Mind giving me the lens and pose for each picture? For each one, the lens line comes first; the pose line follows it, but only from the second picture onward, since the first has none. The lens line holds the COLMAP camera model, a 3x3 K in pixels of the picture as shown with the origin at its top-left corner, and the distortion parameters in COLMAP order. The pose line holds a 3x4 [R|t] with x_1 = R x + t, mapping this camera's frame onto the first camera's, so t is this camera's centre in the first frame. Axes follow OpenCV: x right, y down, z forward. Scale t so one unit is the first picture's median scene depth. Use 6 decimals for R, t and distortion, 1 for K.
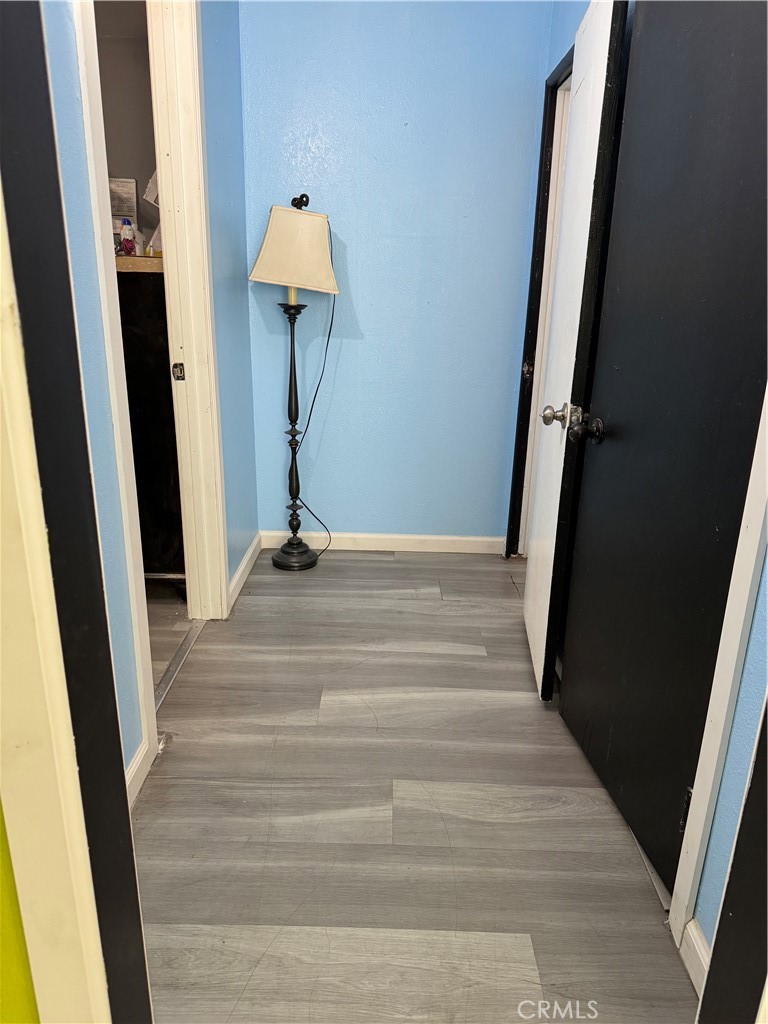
lens RADIAL K [[719.7, 0, 384.2], [0, 719.7, 511.0], [0, 0, 1]] dist [0.038546, -0.037997]
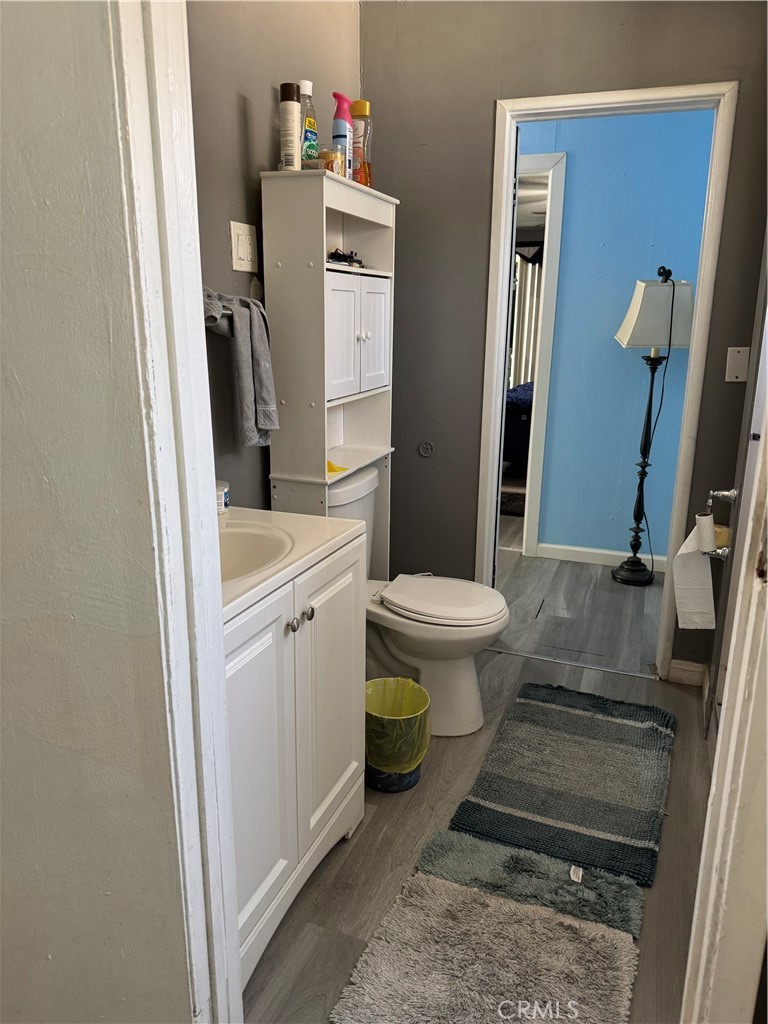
lens RADIAL K [[719.7, 0, 384.5], [0, 719.7, 513.8], [0, 0, 1]] dist [0.038546, -0.037997]
pose [[-0.336859, 0.211449, -0.917505, 1.136212], [-0.312901, 0.893934, 0.320897, -0.293023], [0.888042, 0.395185, -0.234967, 0.972354]]
